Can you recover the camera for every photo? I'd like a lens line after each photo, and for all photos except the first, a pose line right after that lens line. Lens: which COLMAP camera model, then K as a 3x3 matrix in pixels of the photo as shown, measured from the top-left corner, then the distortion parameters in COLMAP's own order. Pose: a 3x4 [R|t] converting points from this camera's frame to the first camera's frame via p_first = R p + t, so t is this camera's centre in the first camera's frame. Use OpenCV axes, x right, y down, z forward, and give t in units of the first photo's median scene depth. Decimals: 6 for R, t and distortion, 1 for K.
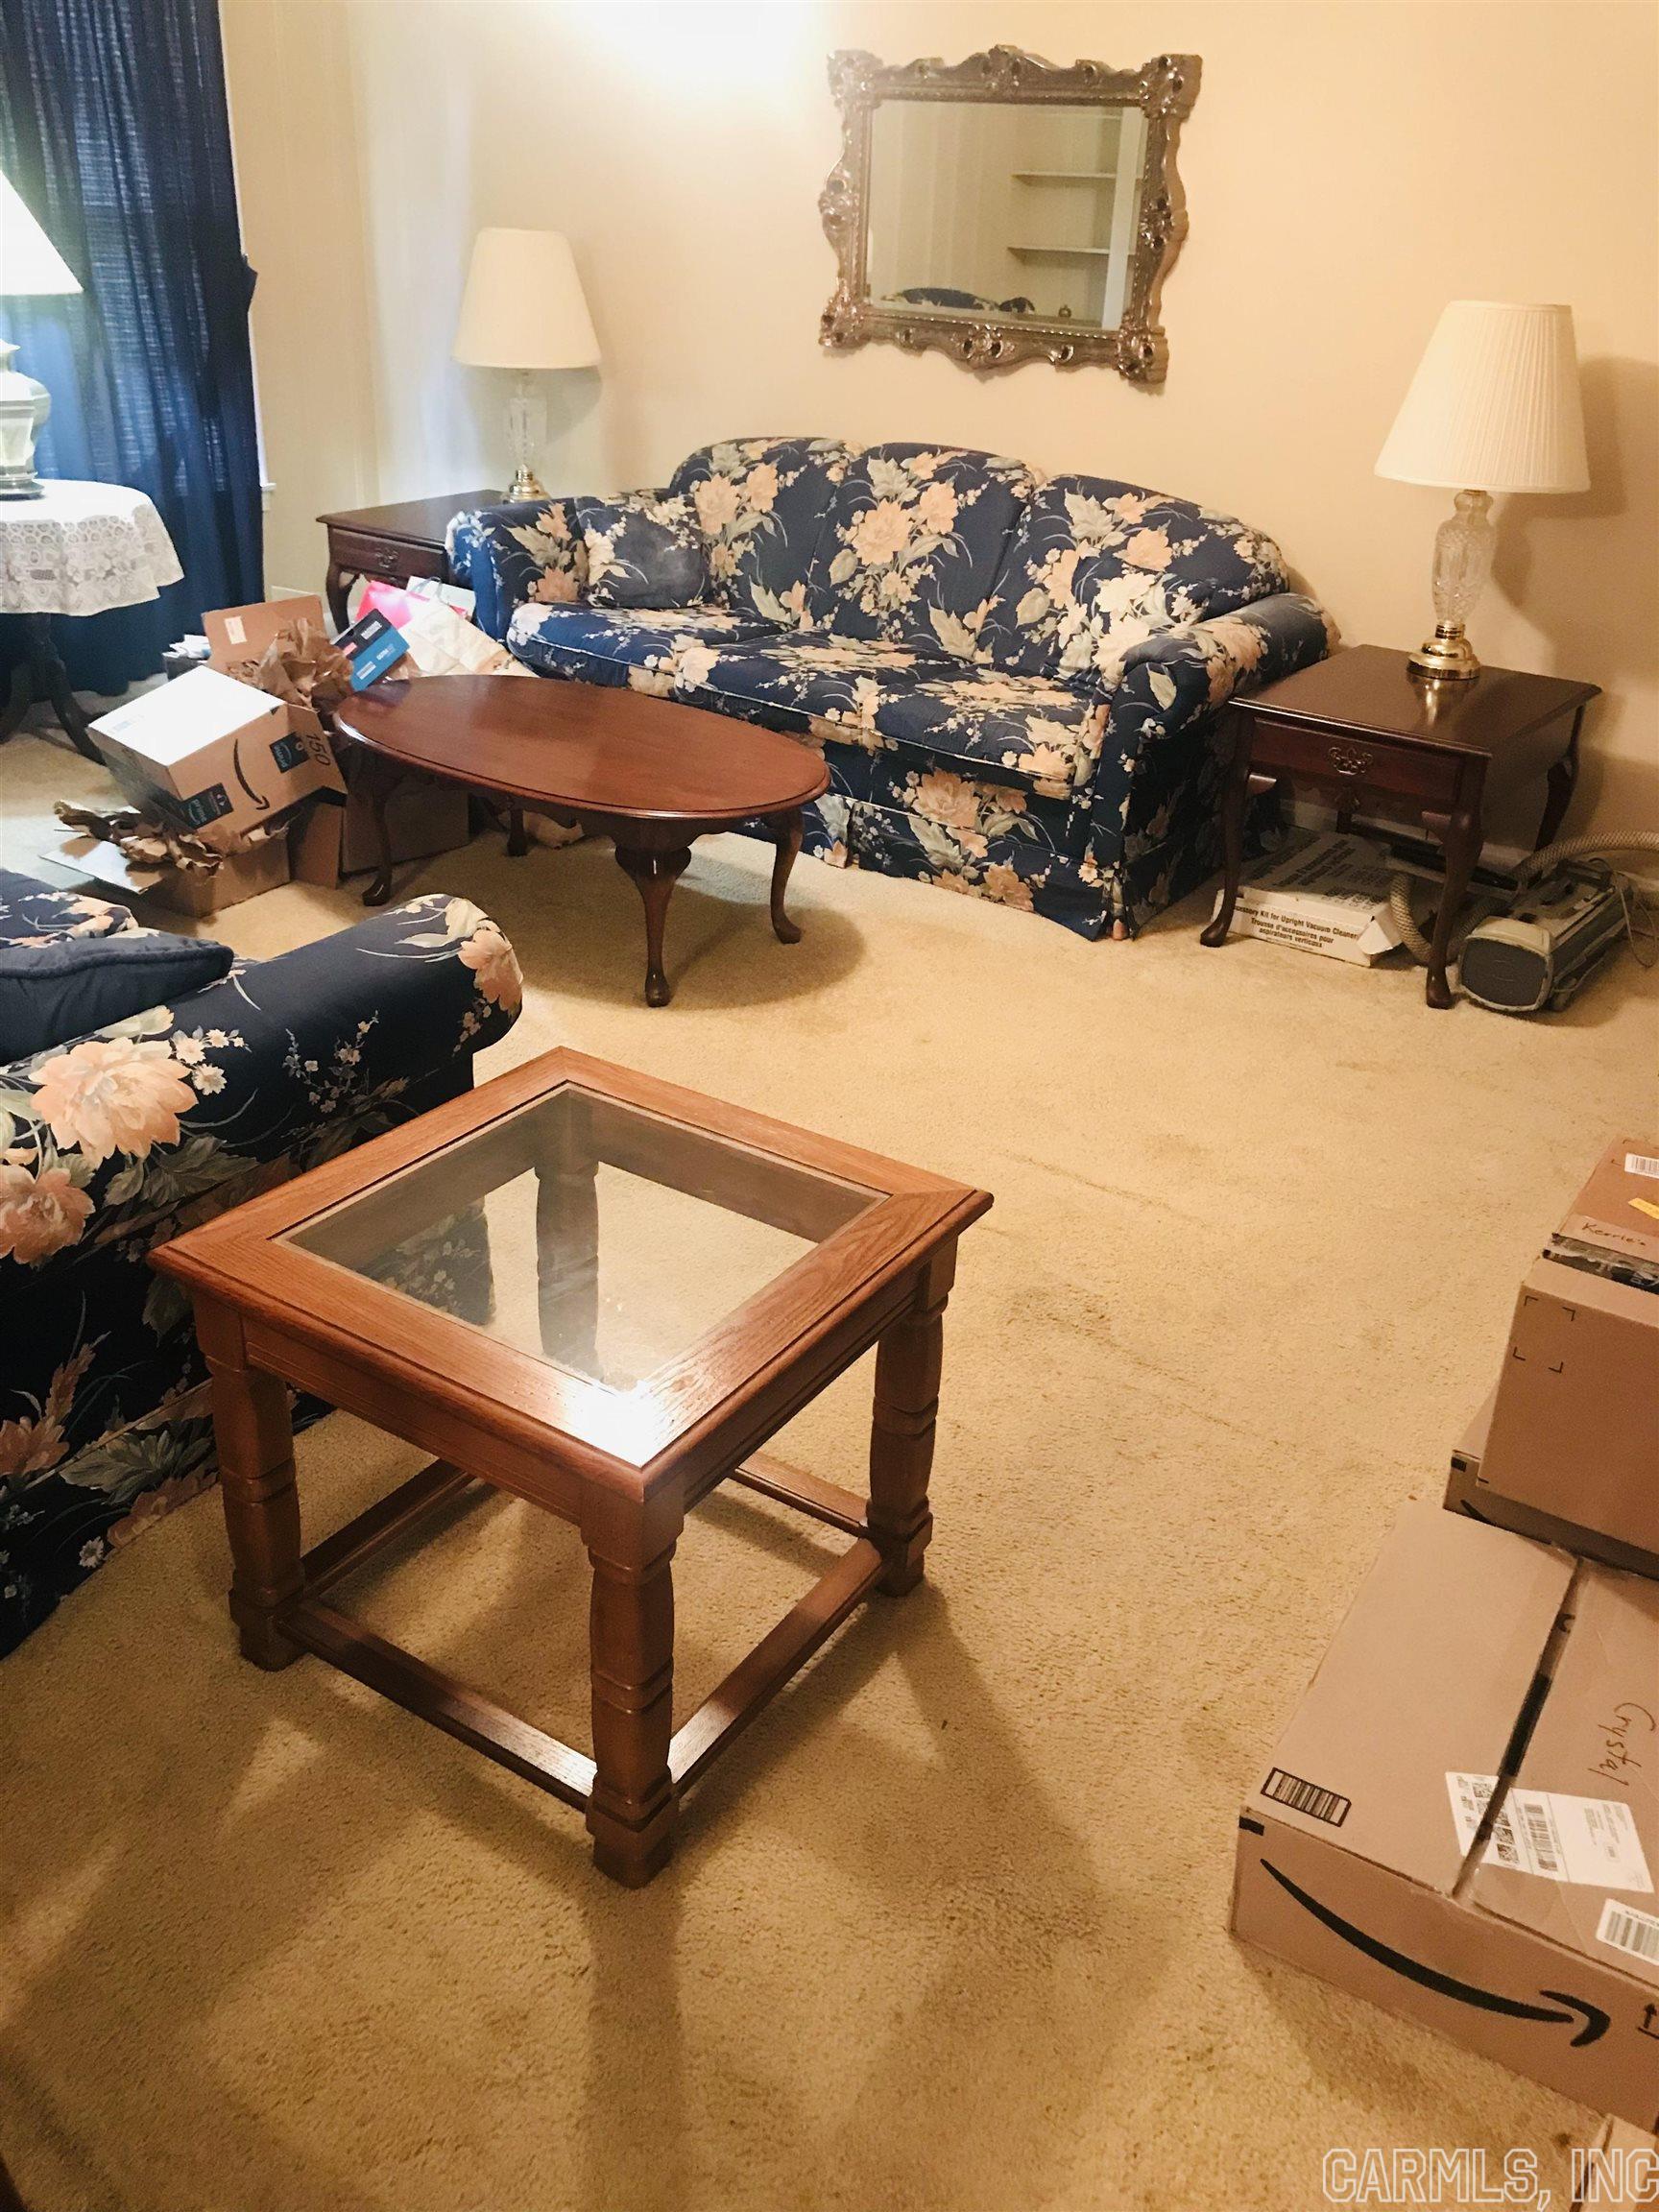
lens RADIAL K [[1845.6, 0, 845.4], [0, 1845.6, 1092.3], [0, 0, 1]] dist [0.024781, -0.008169]
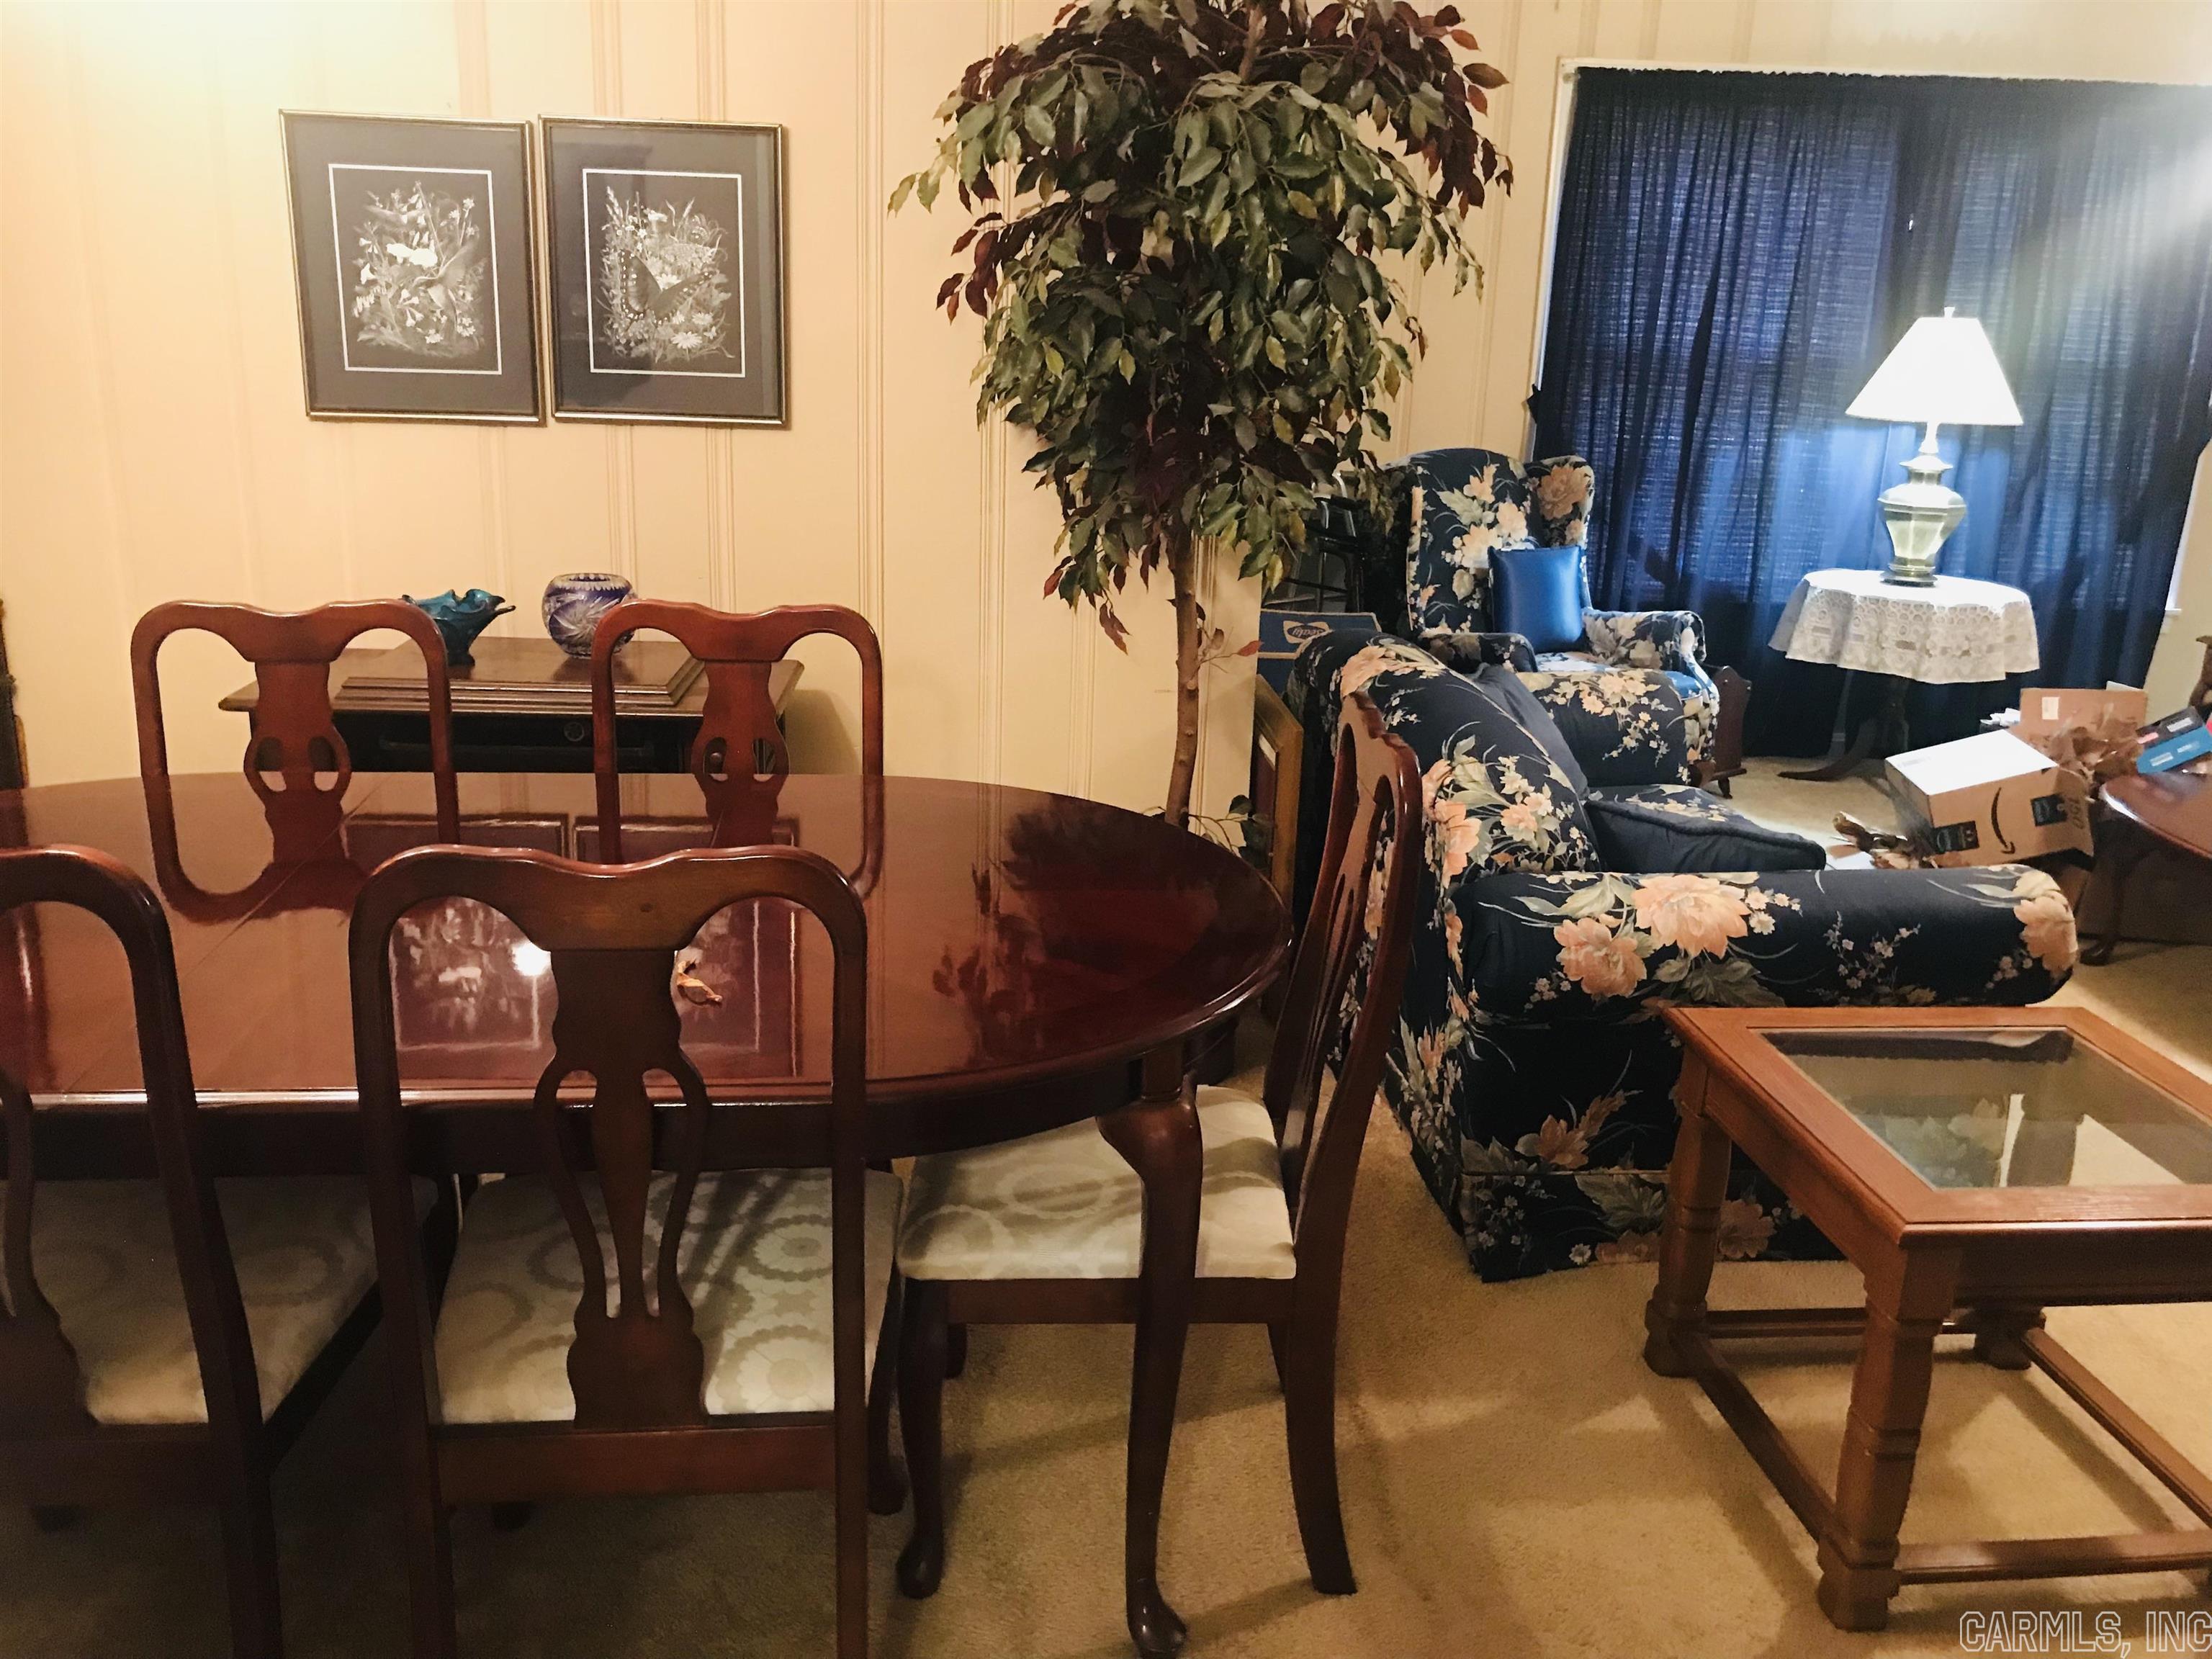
lens RADIAL K [[1845.6, 0, 1101.7], [0, 1845.6, 834.5], [0, 0, 1]] dist [0.024781, -0.008169]
pose [[0.635969, 0.202429, -0.744692, 0.287188], [-0.353718, 0.934111, -0.048157, 0.142344], [0.685877, 0.294038, 0.665669, -0.201202]]
